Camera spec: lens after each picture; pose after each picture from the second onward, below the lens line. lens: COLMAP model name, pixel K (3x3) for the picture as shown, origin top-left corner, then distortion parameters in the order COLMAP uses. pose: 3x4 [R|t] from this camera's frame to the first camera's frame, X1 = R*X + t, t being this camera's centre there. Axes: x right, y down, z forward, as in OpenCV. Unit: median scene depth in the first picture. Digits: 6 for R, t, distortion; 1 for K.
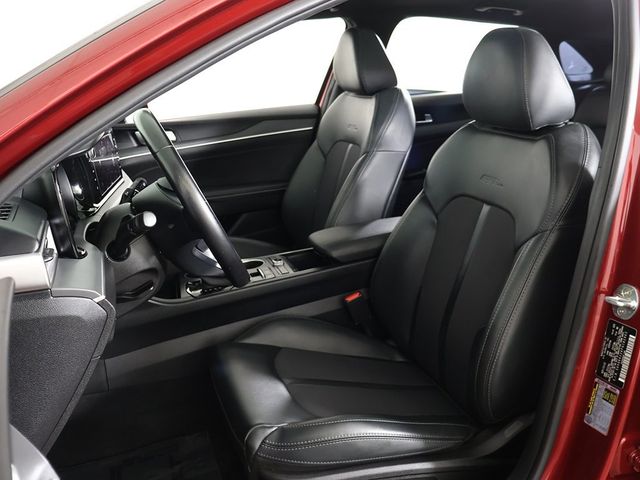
lens RADIAL K [[606.3, 0, 320.0], [0, 606.3, 240.0], [0, 0, 1]] dist [-0.002848, 0.004359]
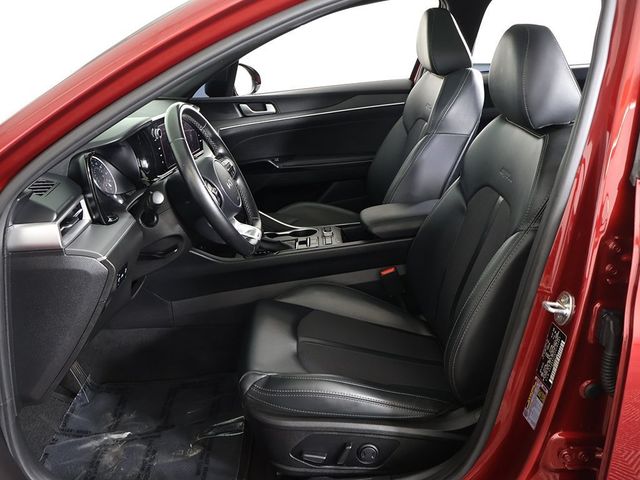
lens RADIAL K [[606.3, 0, 320.0], [0, 606.3, 240.0], [0, 0, 1]] dist [-0.002848, 0.004359]
pose [[0.953554, 0.089322, -0.287674, 0.248696], [-0.066610, 0.993907, 0.087813, -0.049017], [0.293765, -0.064573, 0.953694, -0.065738]]
